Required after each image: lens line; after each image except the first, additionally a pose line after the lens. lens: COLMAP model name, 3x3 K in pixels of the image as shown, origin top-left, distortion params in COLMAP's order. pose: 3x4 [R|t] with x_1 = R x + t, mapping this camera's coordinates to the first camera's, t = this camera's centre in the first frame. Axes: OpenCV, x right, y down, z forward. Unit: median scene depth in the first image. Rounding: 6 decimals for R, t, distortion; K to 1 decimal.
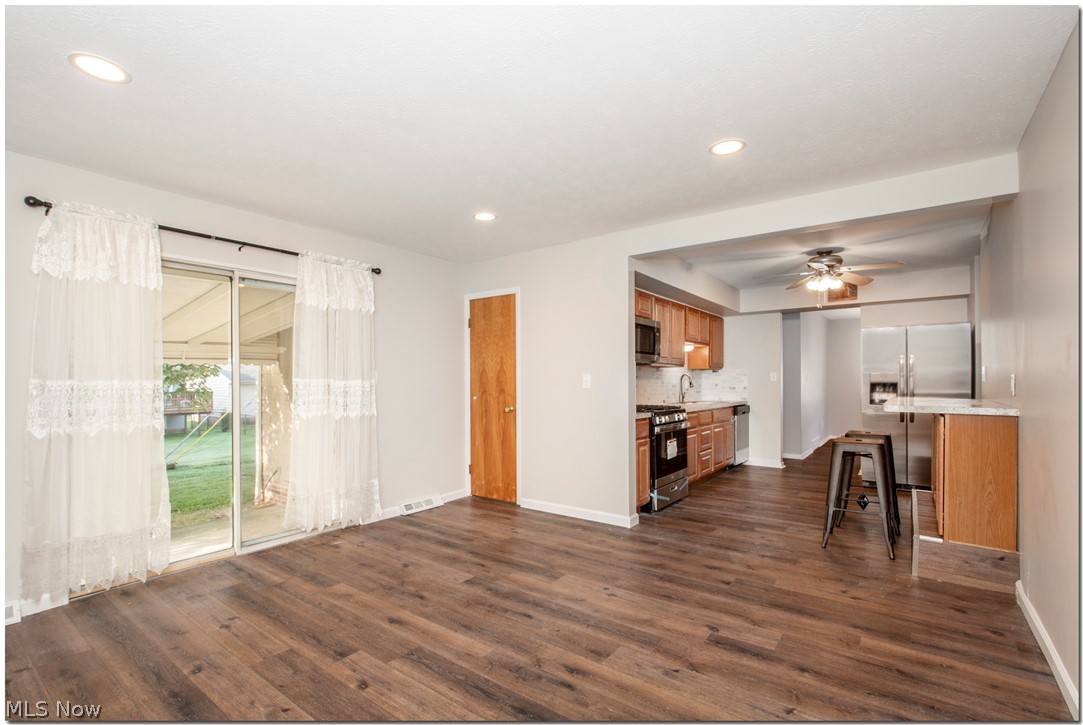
lens RADIAL K [[491.7, 0, 533.6], [0, 491.7, 378.9], [0, 0, 1]] dist [-0.003289, -0.001377]
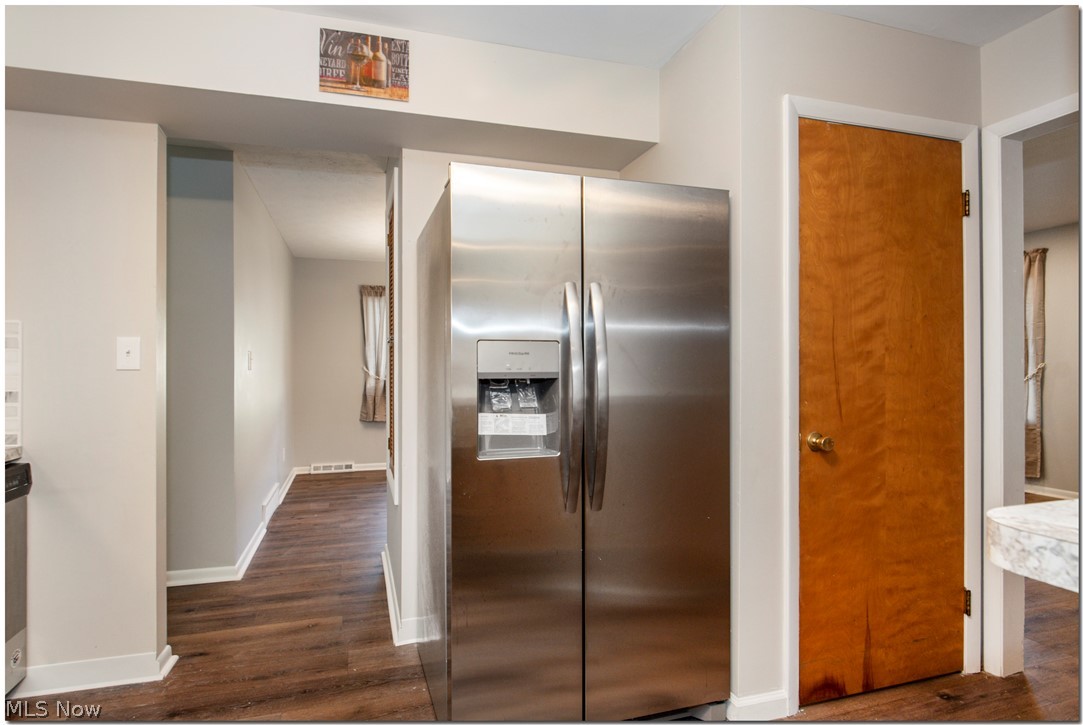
lens RADIAL K [[547.0, 0, 540.9], [0, 547.0, 363.6], [0, 0, 1]] dist [-0.008984, -0.003109]
pose [[0.559092, 0.005918, 0.829084, 0.819365], [-0.001038, 0.999979, -0.006437, 0.006722], [-0.829105, 0.002738, 0.559087, 1.435599]]
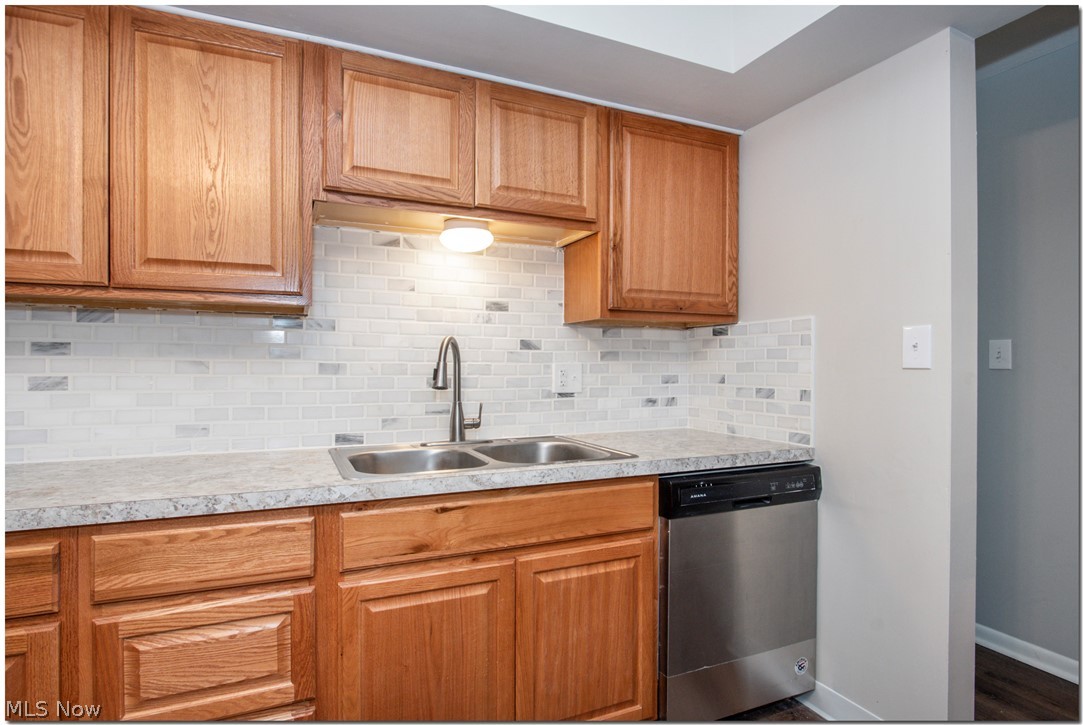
lens RADIAL K [[547.0, 0, 544.6], [0, 547.0, 371.7], [0, 0, 1]] dist [-0.008984, -0.003109]
pose [[0.875006, 0.007548, -0.484053, 1.043562], [-0.002204, 0.999930, 0.011607, 0.008903], [0.484107, -0.009089, 0.874962, 1.623689]]
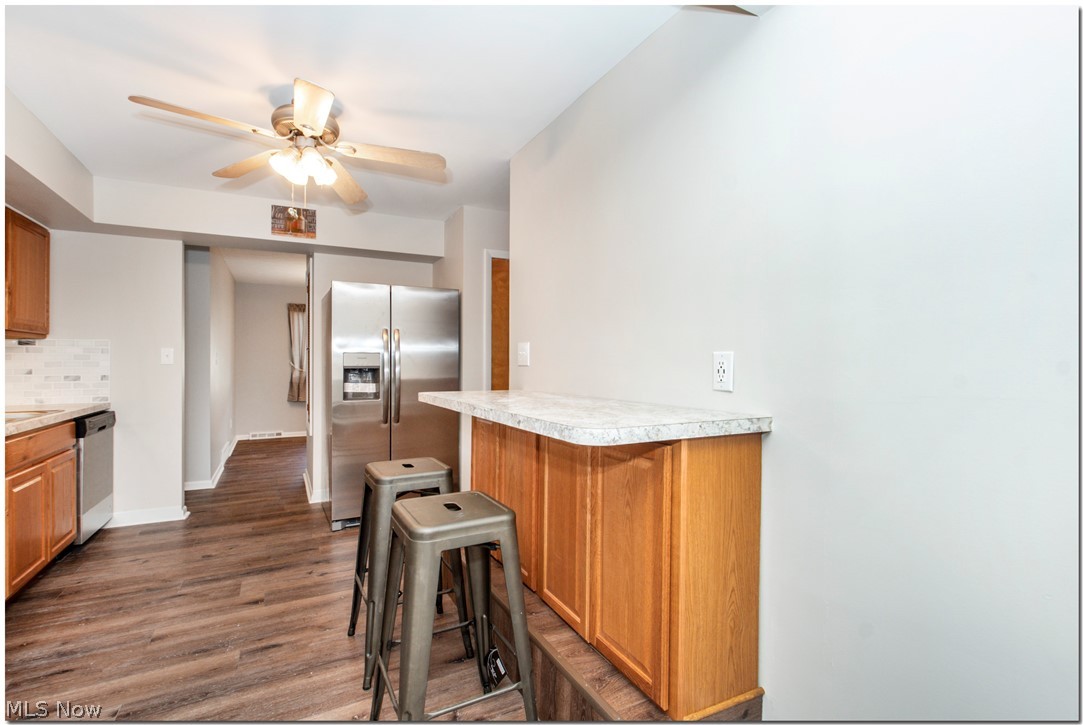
lens RADIAL K [[491.7, 0, 545.9], [0, 491.7, 362.4], [0, 0, 1]] dist [-0.003289, -0.001377]
pose [[0.410100, 0.002500, 0.912037, 0.359583], [-0.003935, 0.999992, -0.000972, 0.002985], [-0.912032, -0.003191, 0.410107, 0.869926]]
